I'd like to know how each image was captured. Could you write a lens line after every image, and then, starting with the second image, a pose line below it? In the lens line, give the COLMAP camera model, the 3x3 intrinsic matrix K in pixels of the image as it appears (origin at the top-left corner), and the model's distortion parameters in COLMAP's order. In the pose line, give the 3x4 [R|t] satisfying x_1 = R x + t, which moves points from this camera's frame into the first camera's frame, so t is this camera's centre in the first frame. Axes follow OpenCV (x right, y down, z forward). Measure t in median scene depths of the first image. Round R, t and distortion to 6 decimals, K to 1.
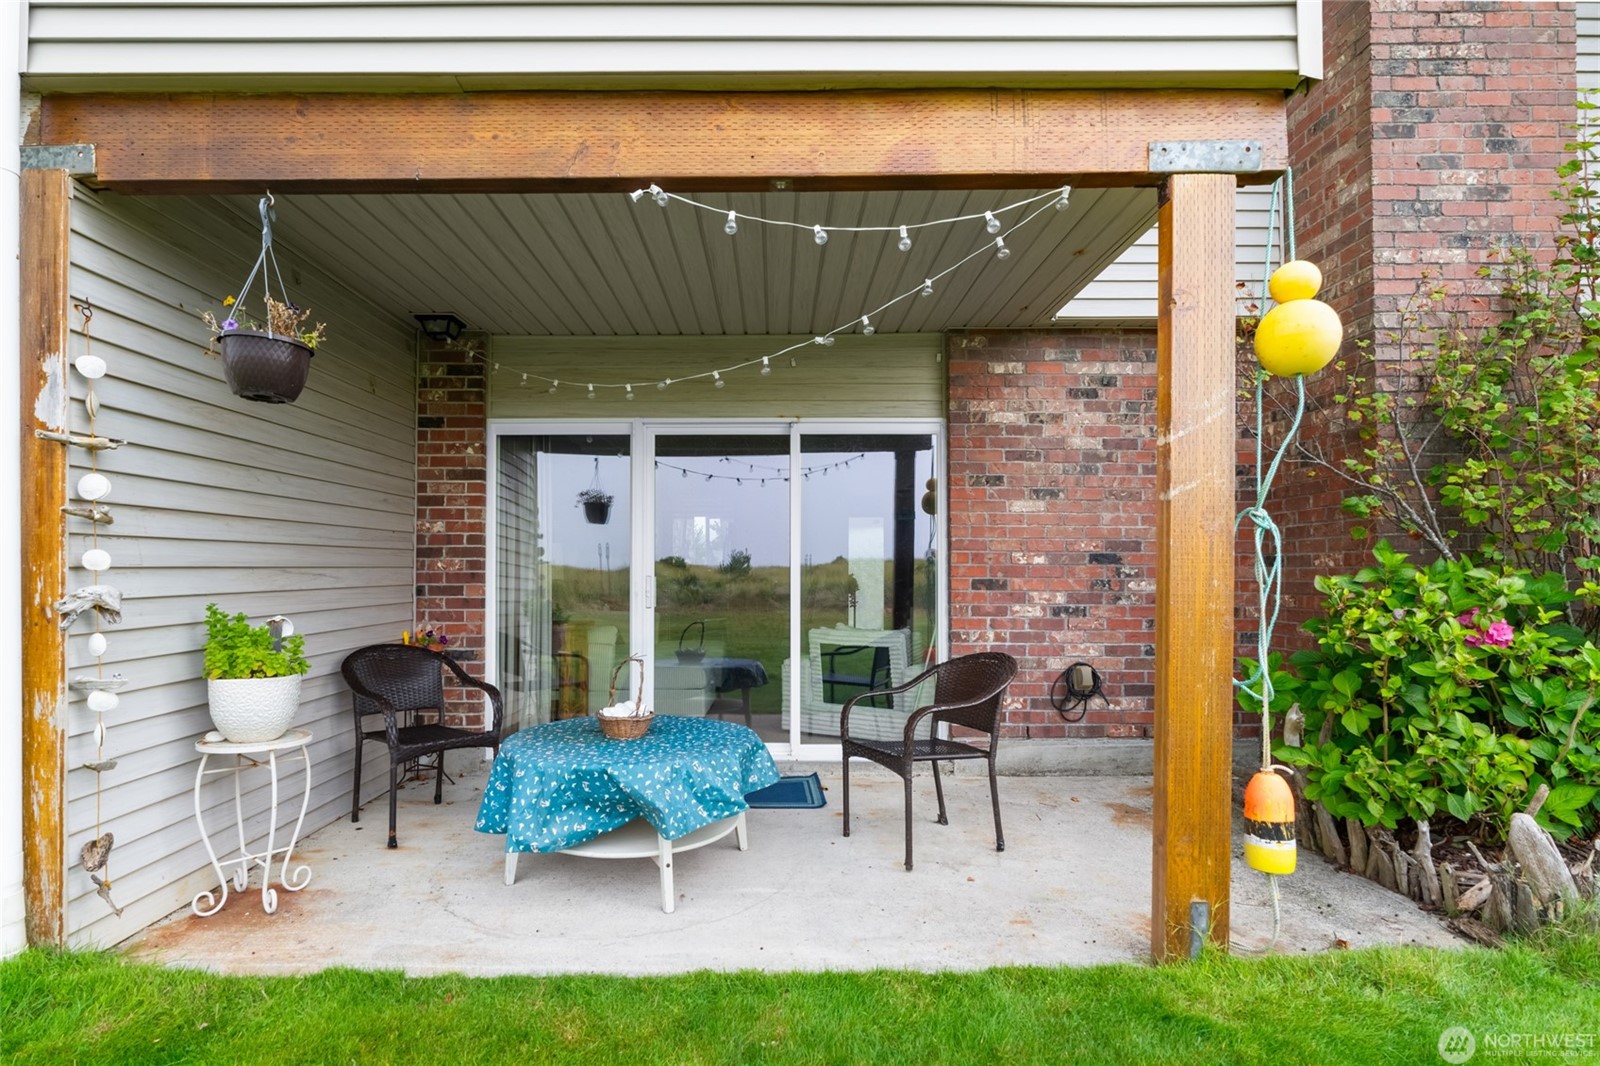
lens RADIAL K [[732.9, 0, 774.5], [0, 732.9, 587.4], [0, 0, 1]] dist [0.000415, 0.000221]
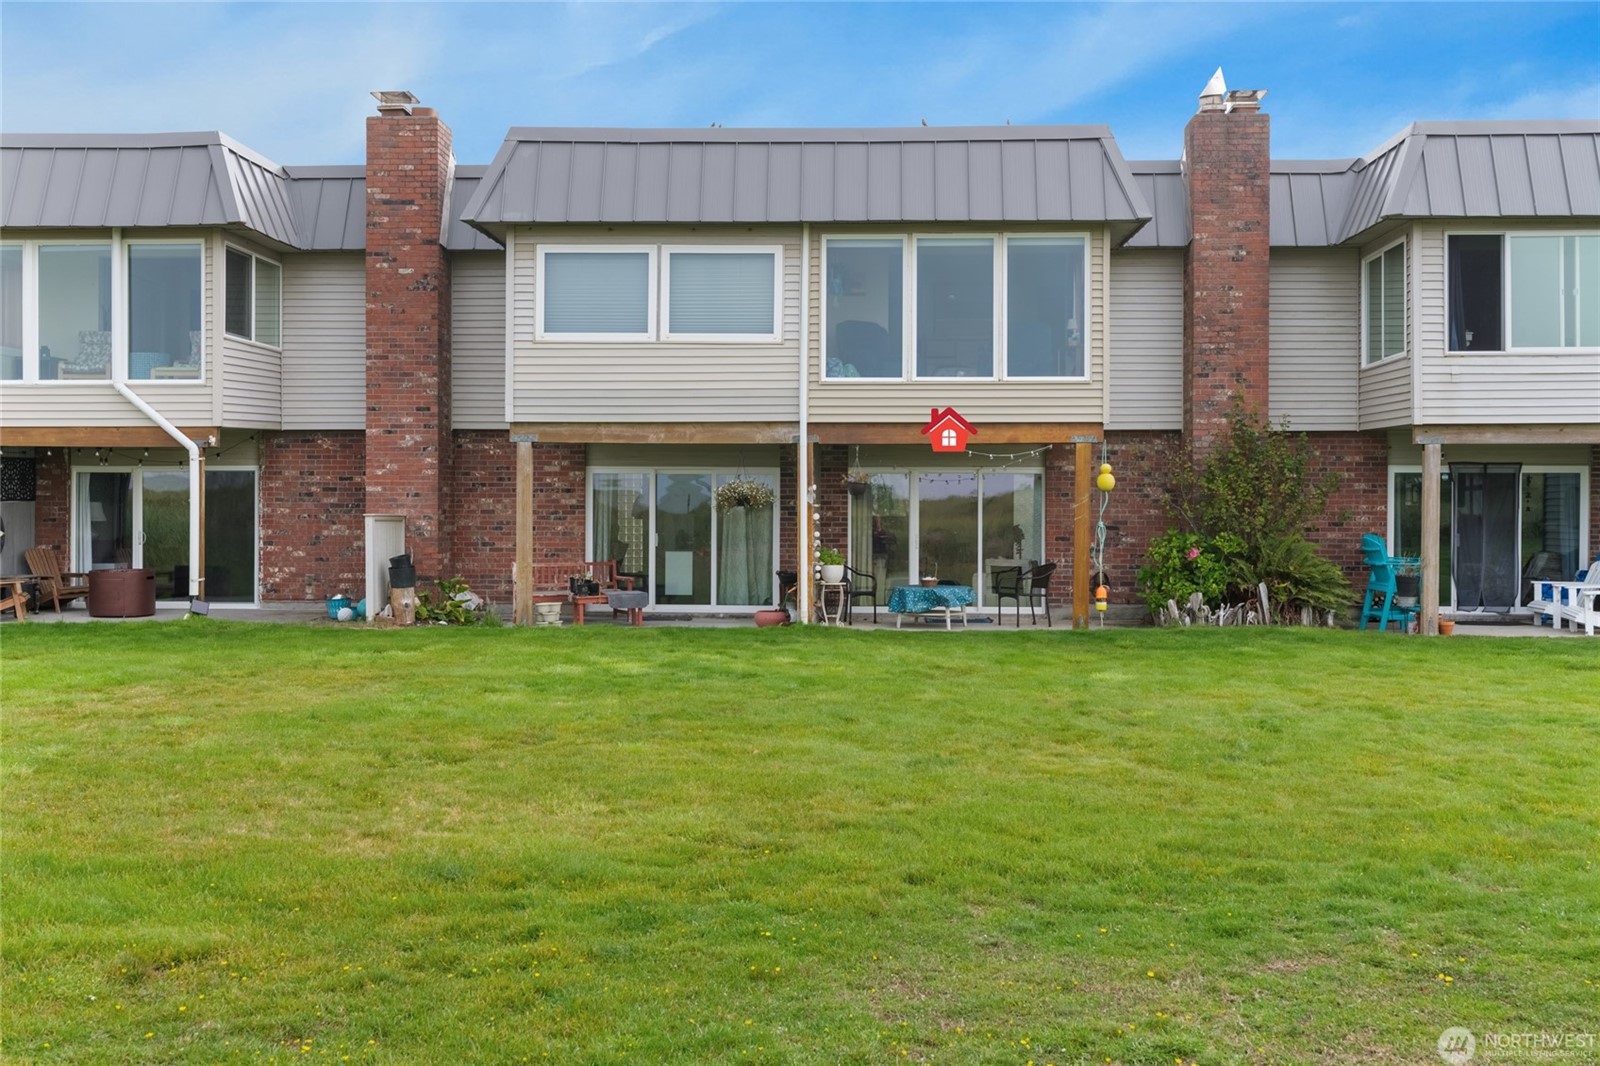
lens RADIAL K [[1653.9, 0, 799.3], [0, 1653.9, 537.5], [0, 0, 1]] dist [0.029126, 0.000000]
pose [[0.998786, 0.002923, -0.049177, -0.295139], [-0.002701, 0.999986, 0.004573, -0.030813], [0.049190, -0.004435, 0.998780, -4.392343]]
